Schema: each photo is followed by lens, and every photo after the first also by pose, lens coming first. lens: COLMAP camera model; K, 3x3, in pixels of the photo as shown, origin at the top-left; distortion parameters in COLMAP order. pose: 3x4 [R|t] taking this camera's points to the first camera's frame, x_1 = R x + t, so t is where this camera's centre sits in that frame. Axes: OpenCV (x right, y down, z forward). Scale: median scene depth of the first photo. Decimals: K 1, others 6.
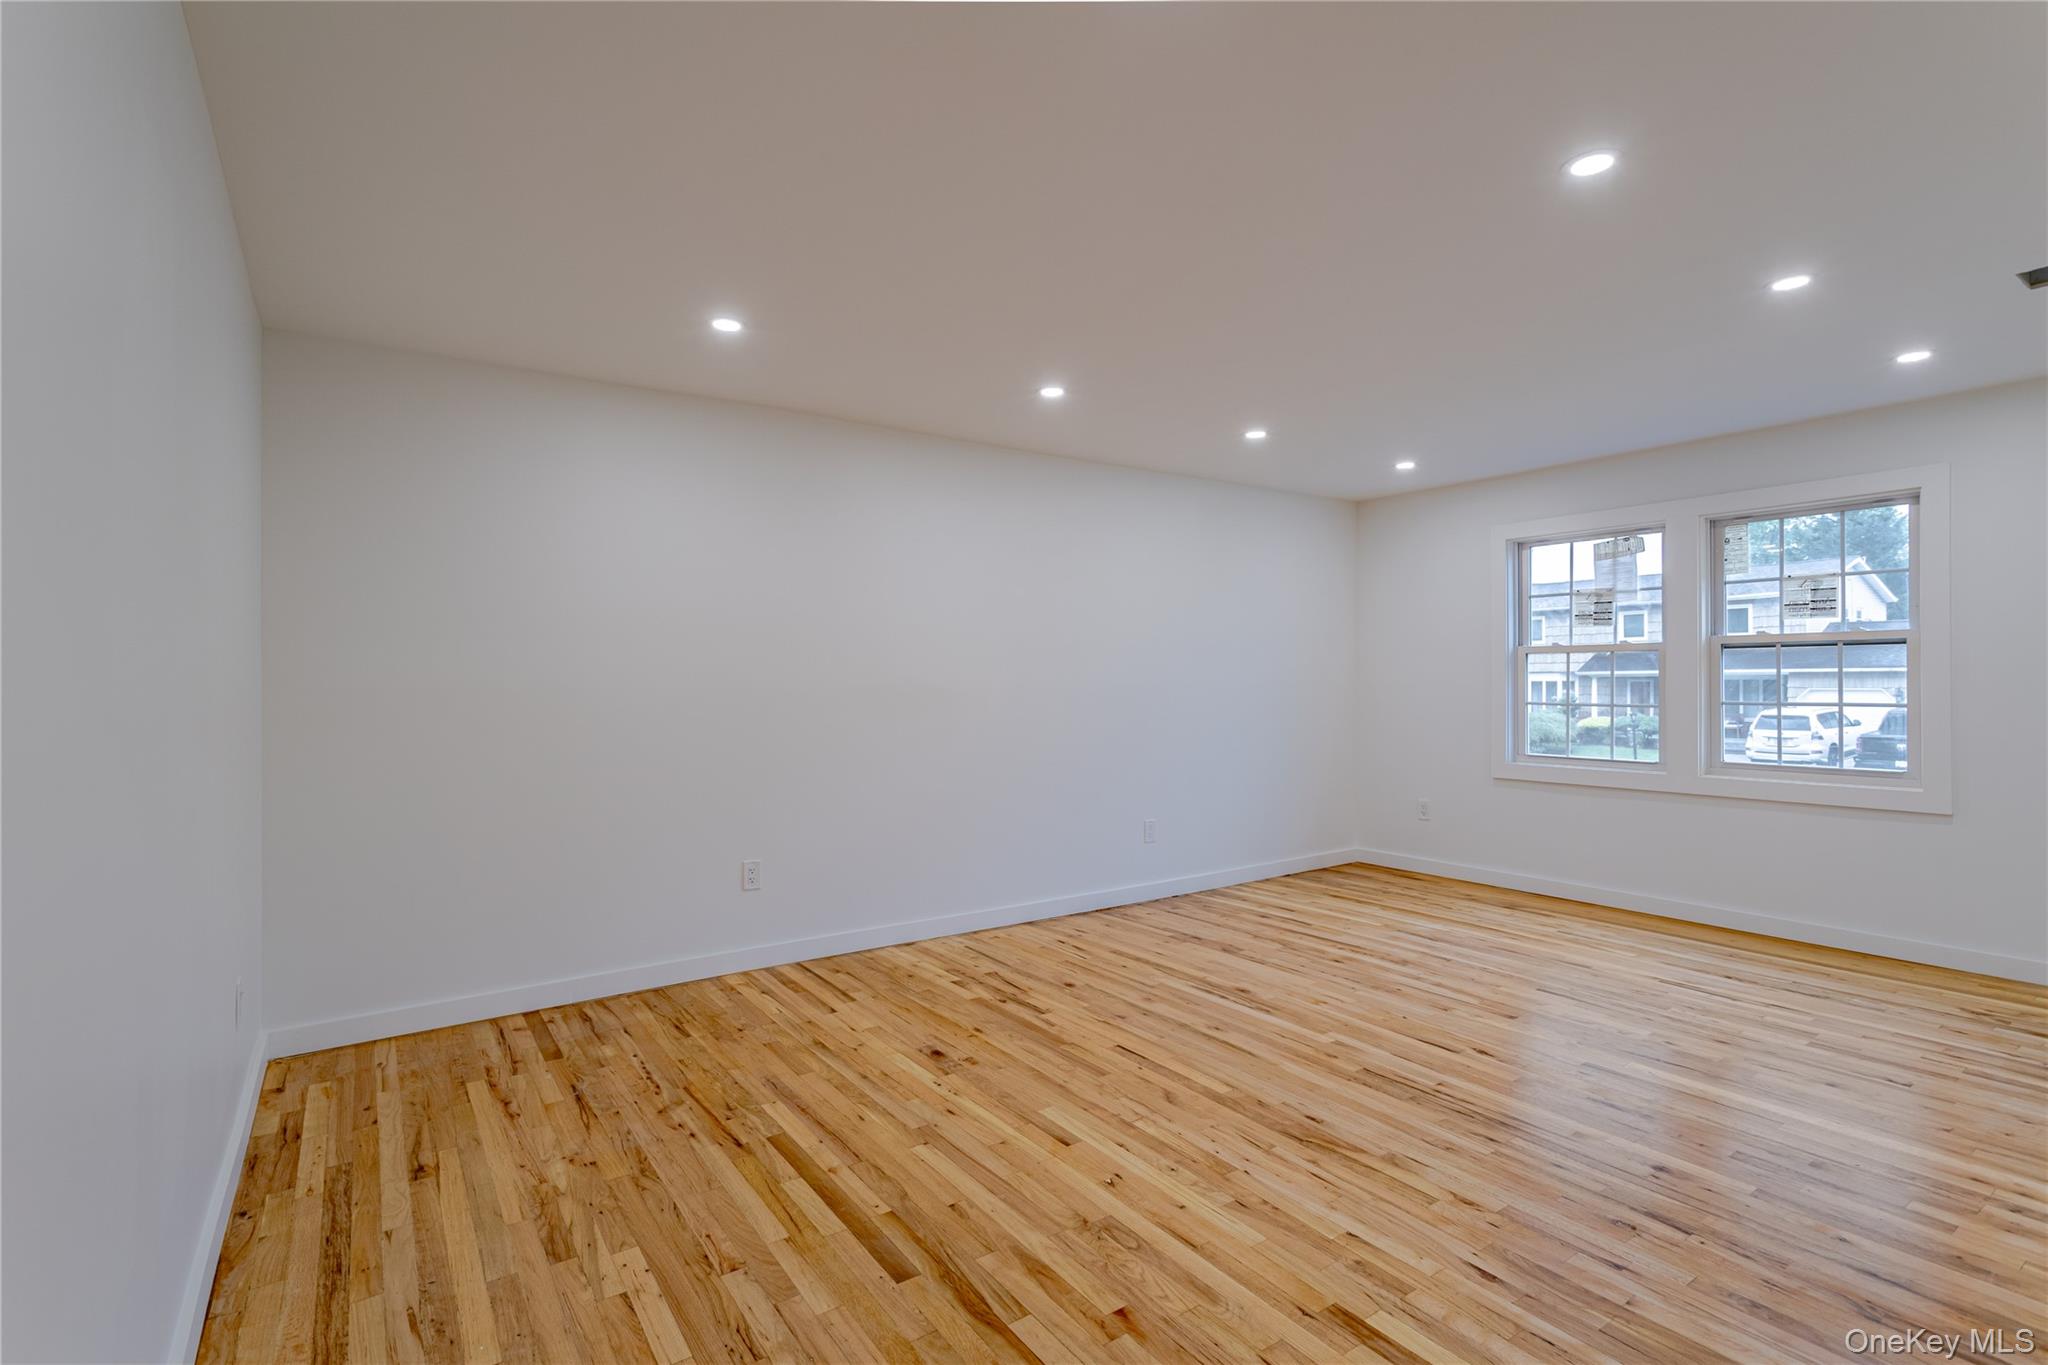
lens RADIAL K [[979.0, 0, 1024.0], [0, 979.0, 680.5], [0, 0, 1]] dist [0.001193, -0.000661]
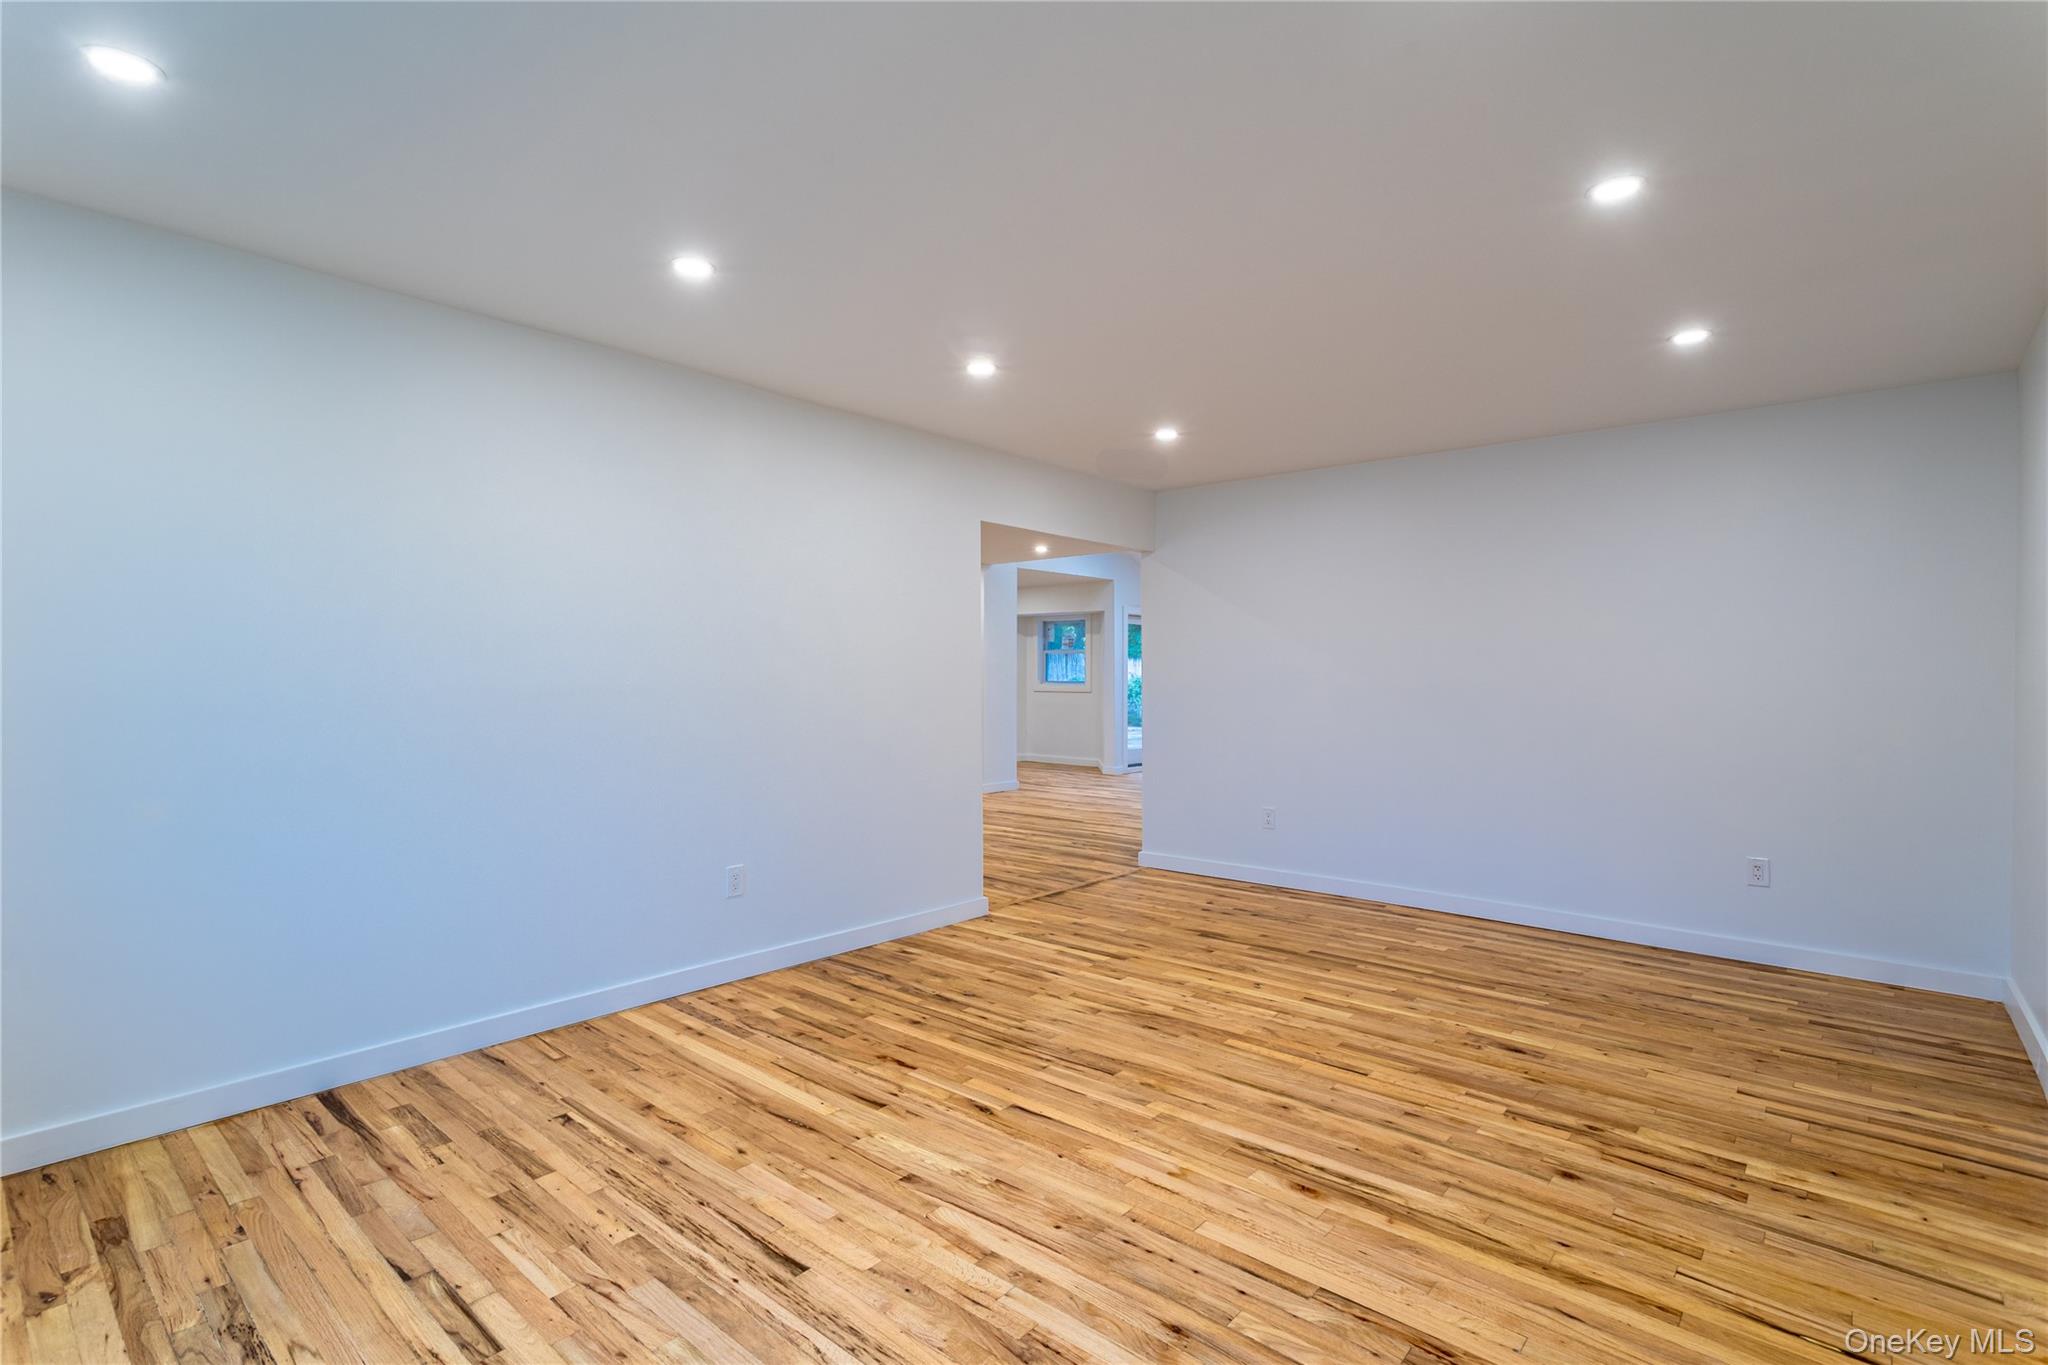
lens RADIAL K [[979.0, 0, 1024.6], [0, 979.0, 678.8], [0, 0, 1]] dist [0.001193, -0.000661]
pose [[-0.968617, 0.004375, -0.248518, 0.648430], [0.003104, 0.999980, 0.005507, -0.006543], [0.248537, 0.004563, -0.968612, 1.848855]]
